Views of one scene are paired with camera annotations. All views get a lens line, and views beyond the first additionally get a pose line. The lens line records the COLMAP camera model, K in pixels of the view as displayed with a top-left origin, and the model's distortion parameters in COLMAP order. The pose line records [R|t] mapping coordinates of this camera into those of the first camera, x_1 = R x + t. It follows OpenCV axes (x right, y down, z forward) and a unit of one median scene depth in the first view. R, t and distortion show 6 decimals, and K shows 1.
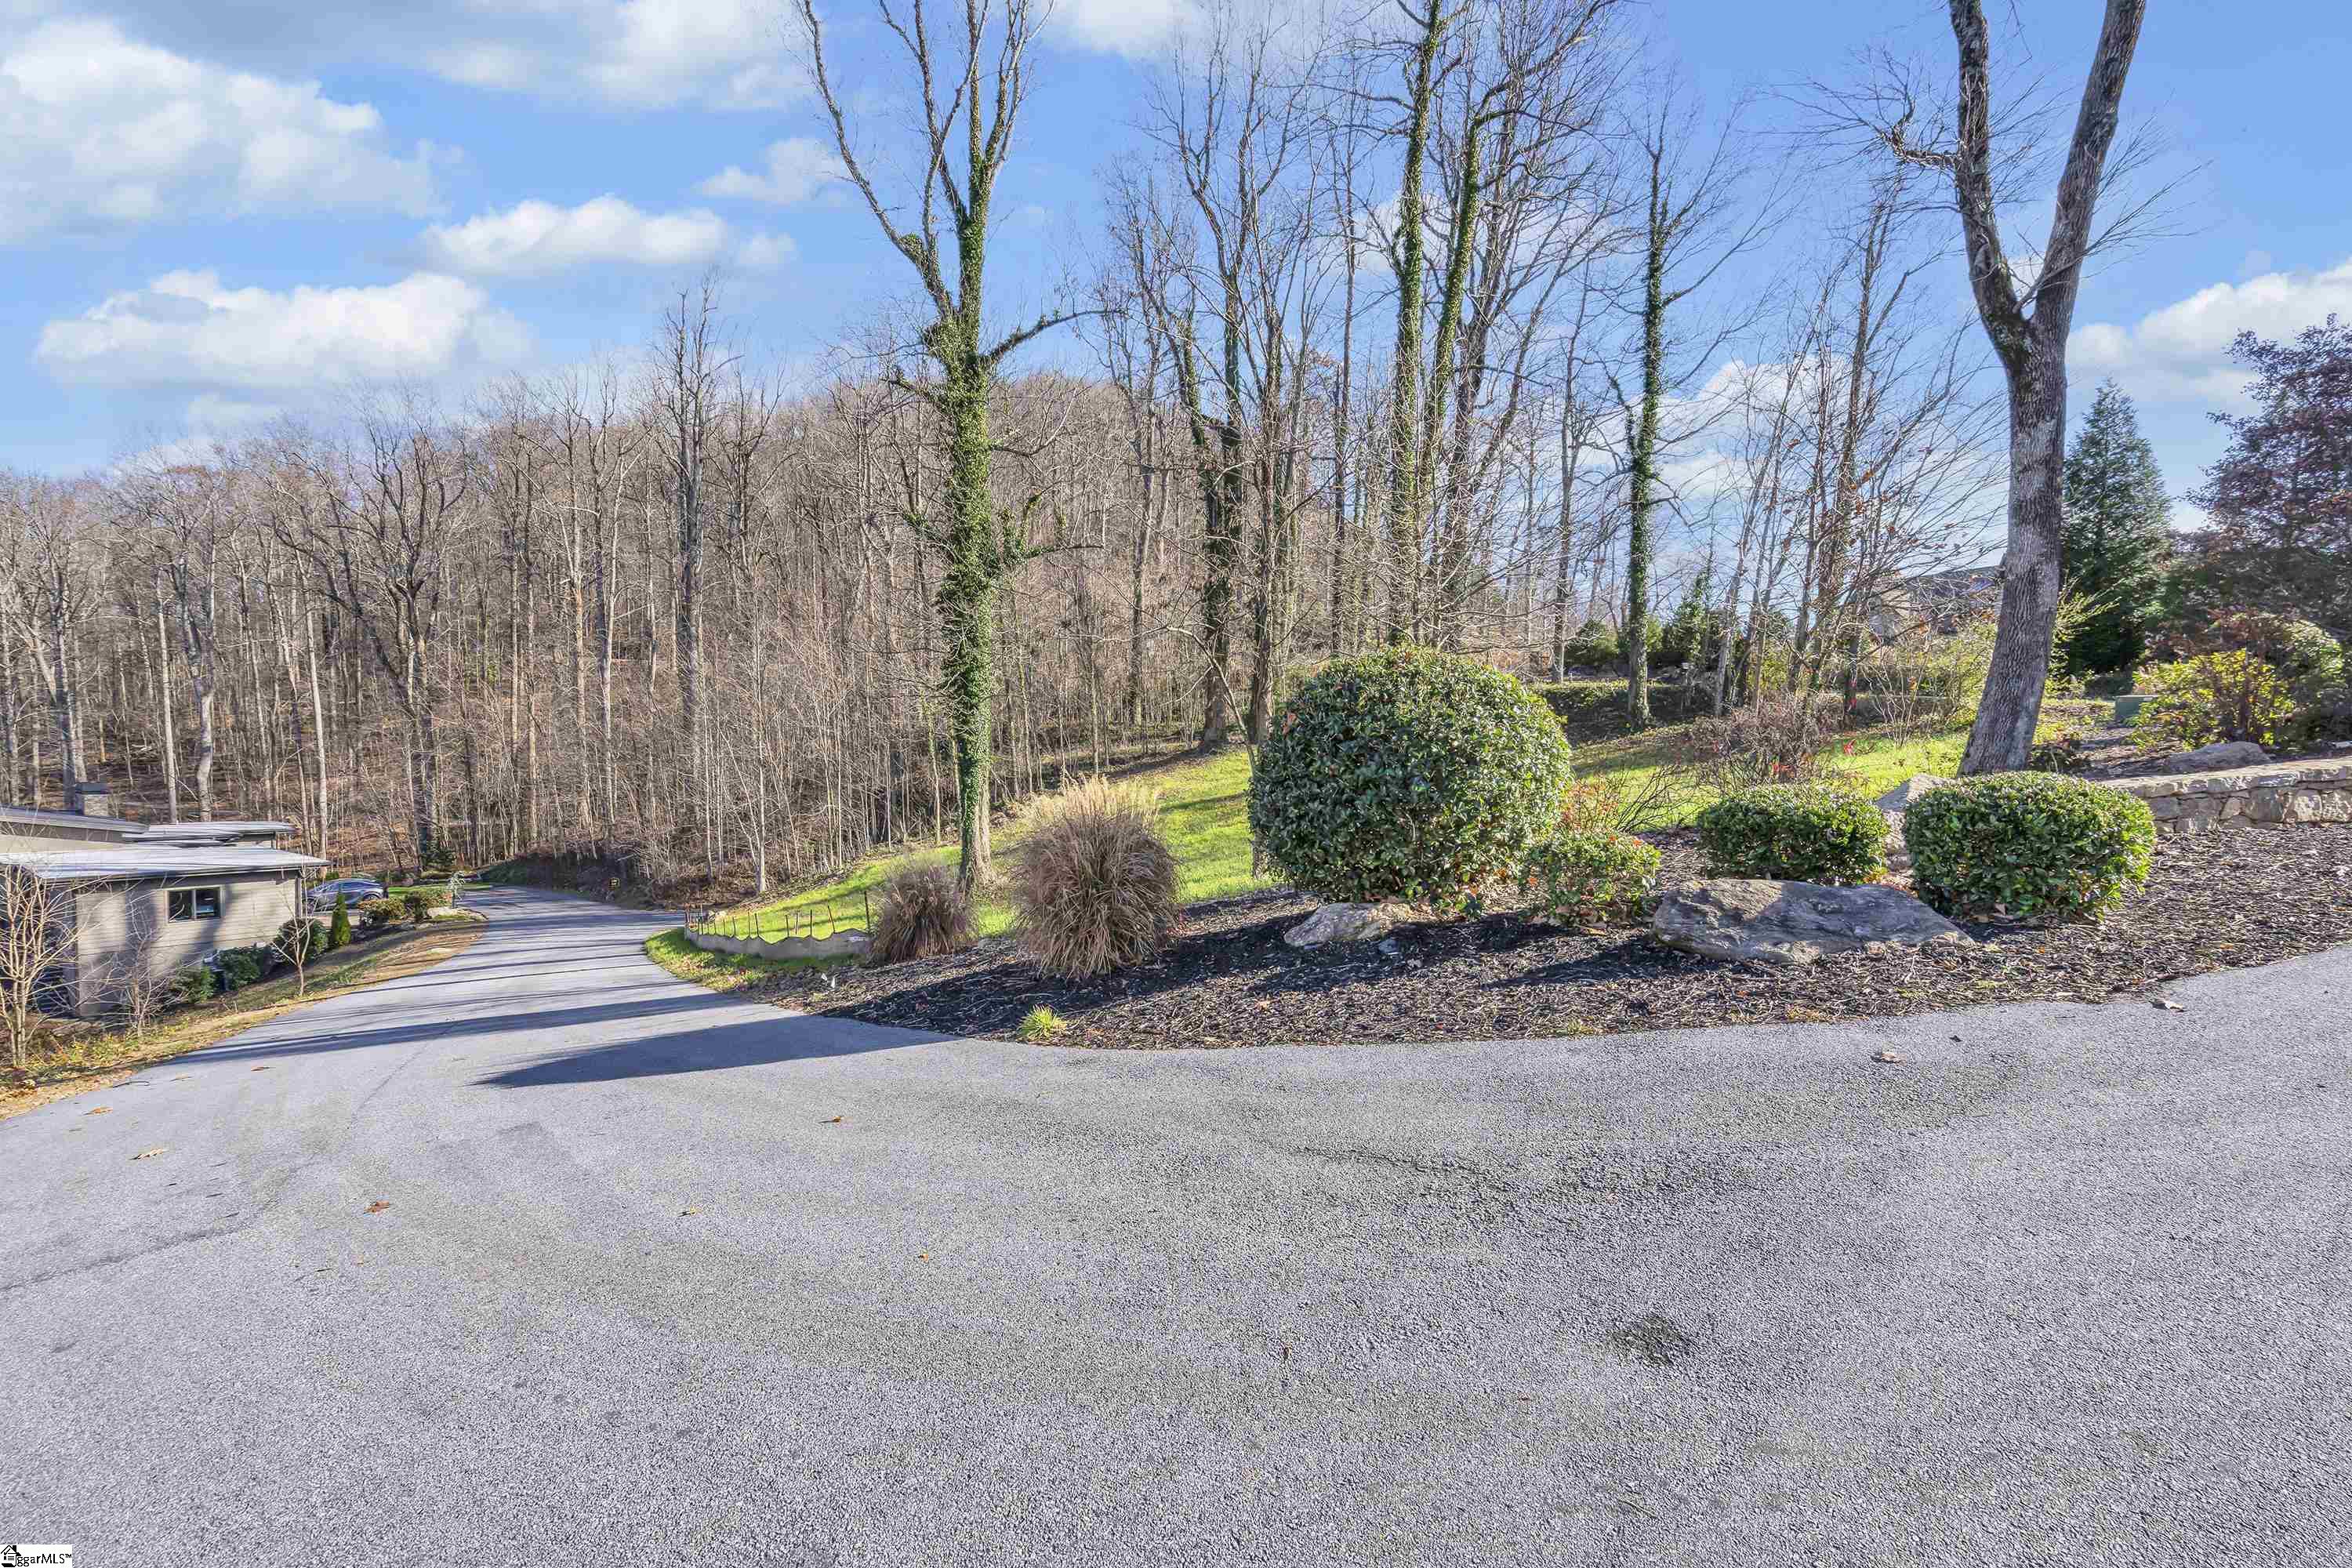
lens RADIAL K [[1078.7, 0, 1173.4], [0, 1078.7, 774.7], [0, 0, 1]] dist [-0.010341, 0.001926]
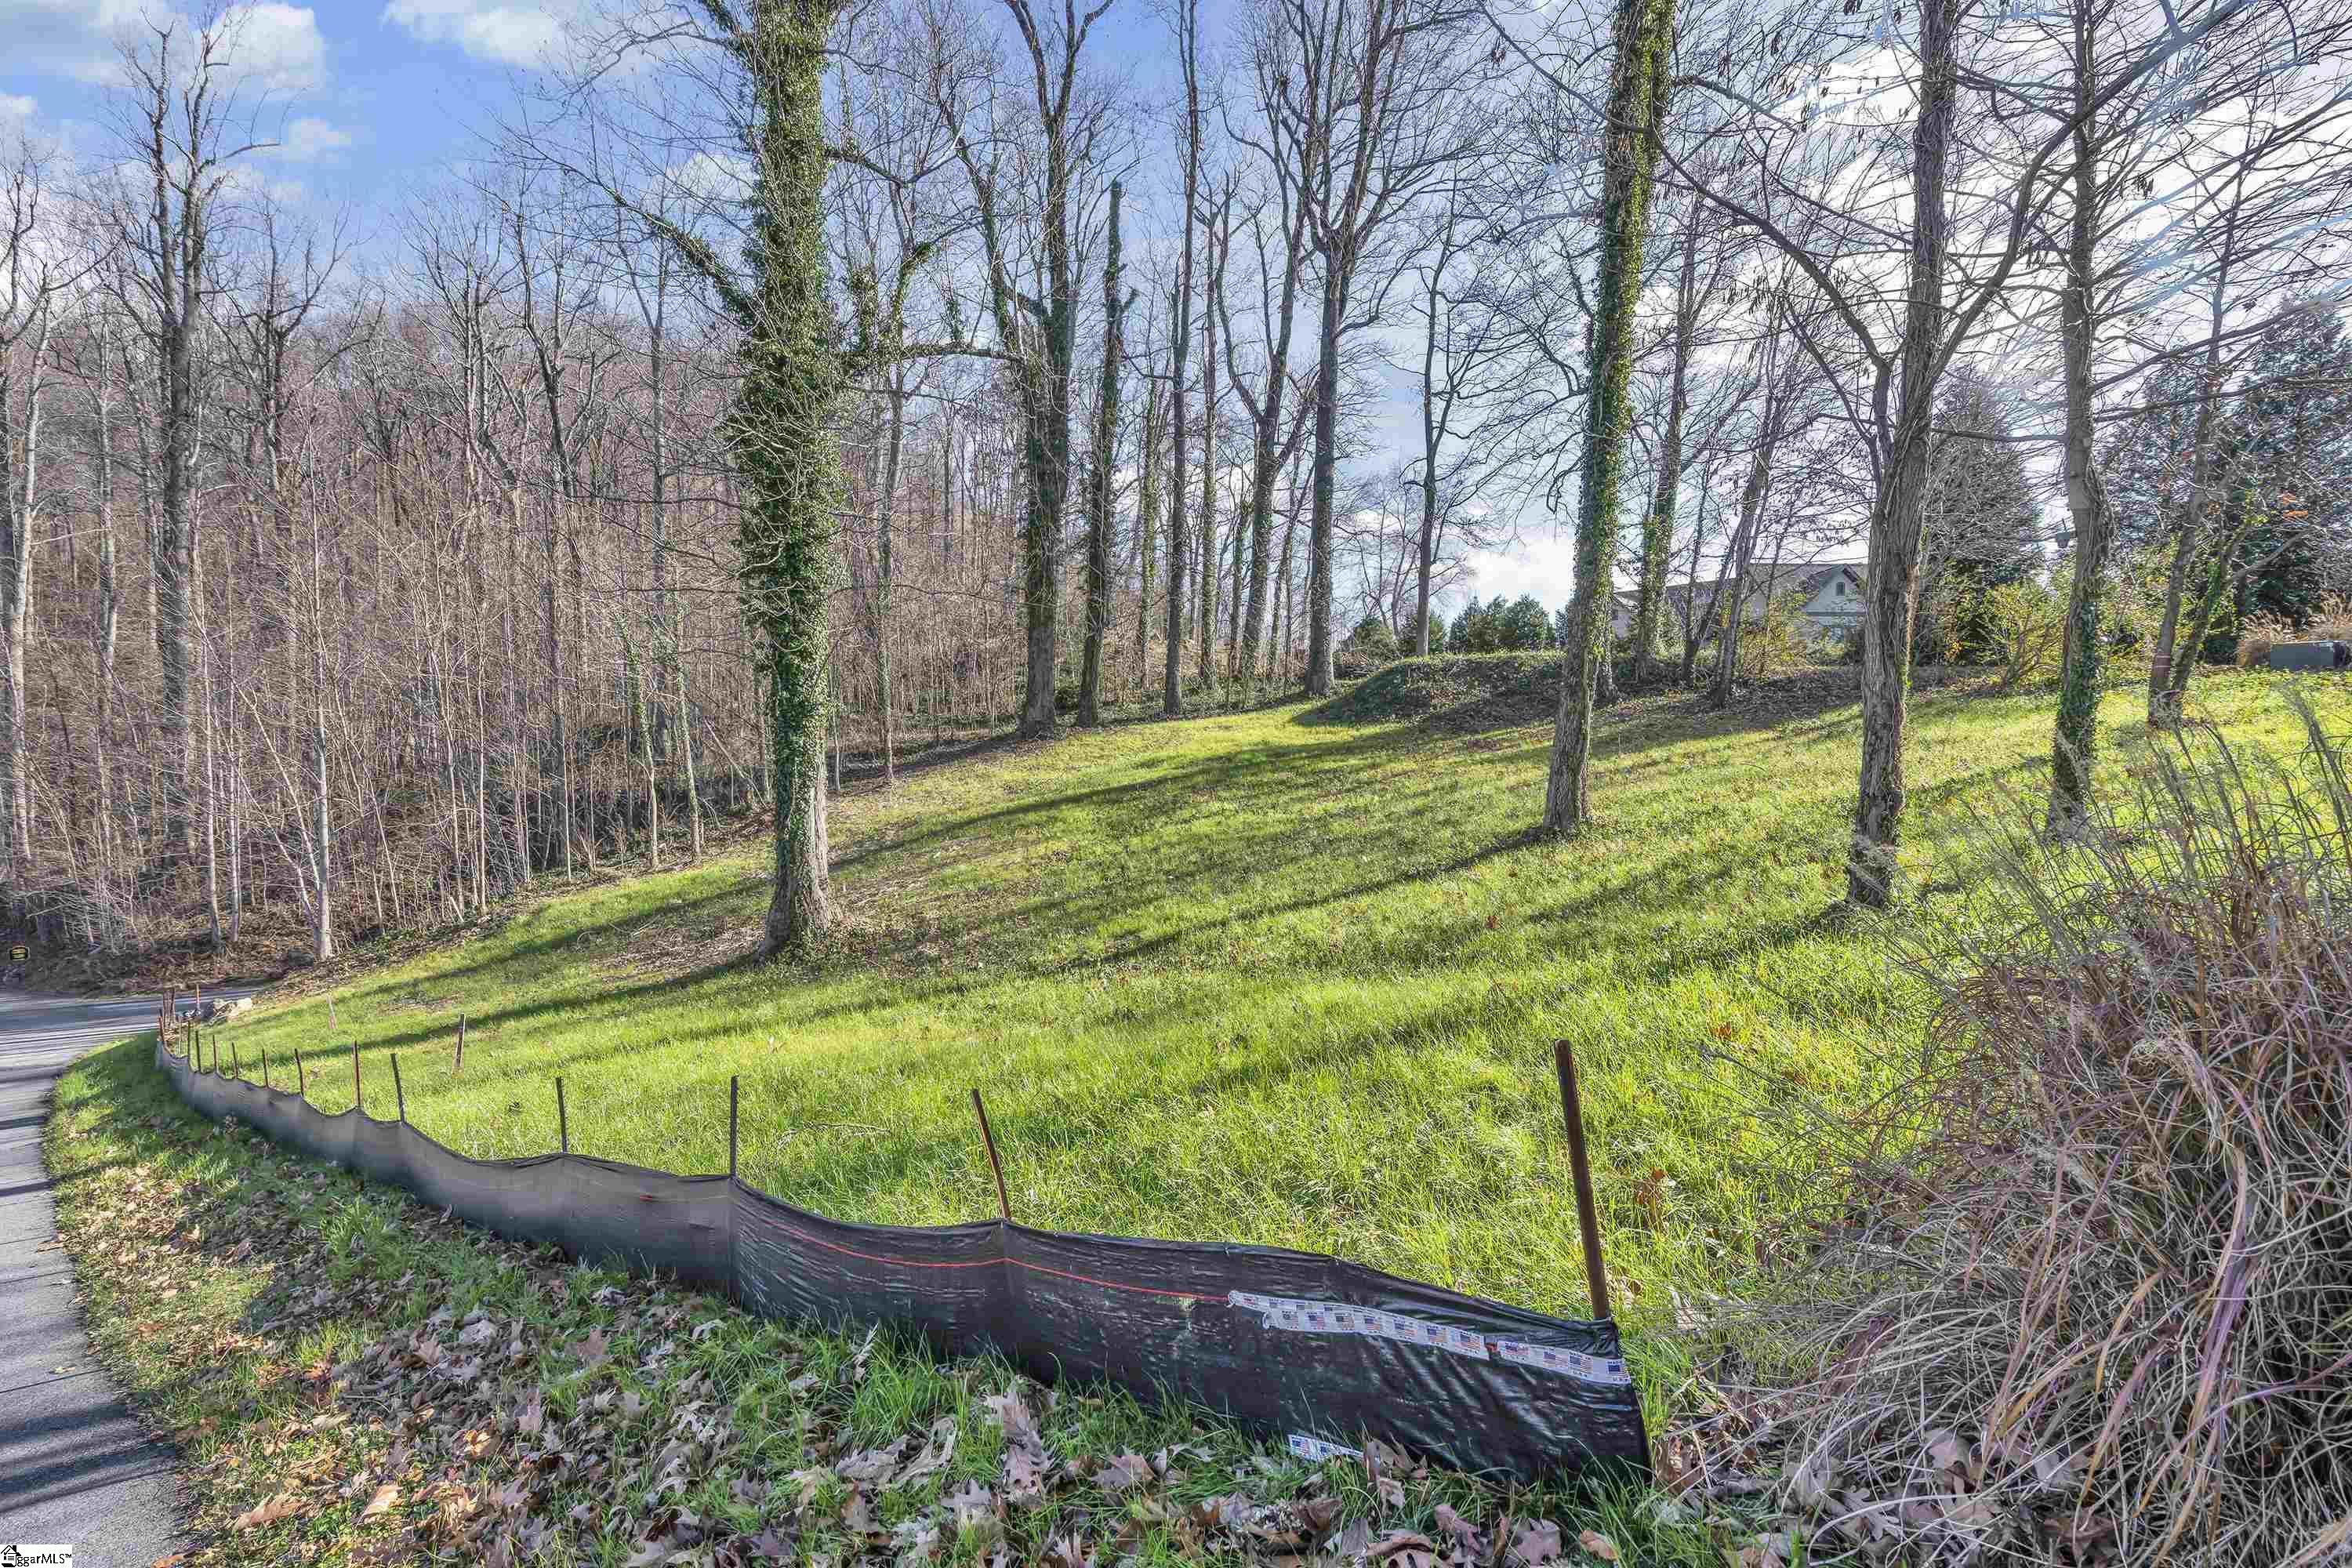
lens RADIAL K [[1078.7, 0, 1179.6], [0, 1078.7, 788.0], [0, 0, 1]] dist [-0.010341, 0.001926]
pose [[0.945995, -0.005515, 0.324133, -0.119194], [0.009478, 0.999898, -0.010650, 0.023803], [-0.324041, 0.013147, 0.945952, 0.268414]]
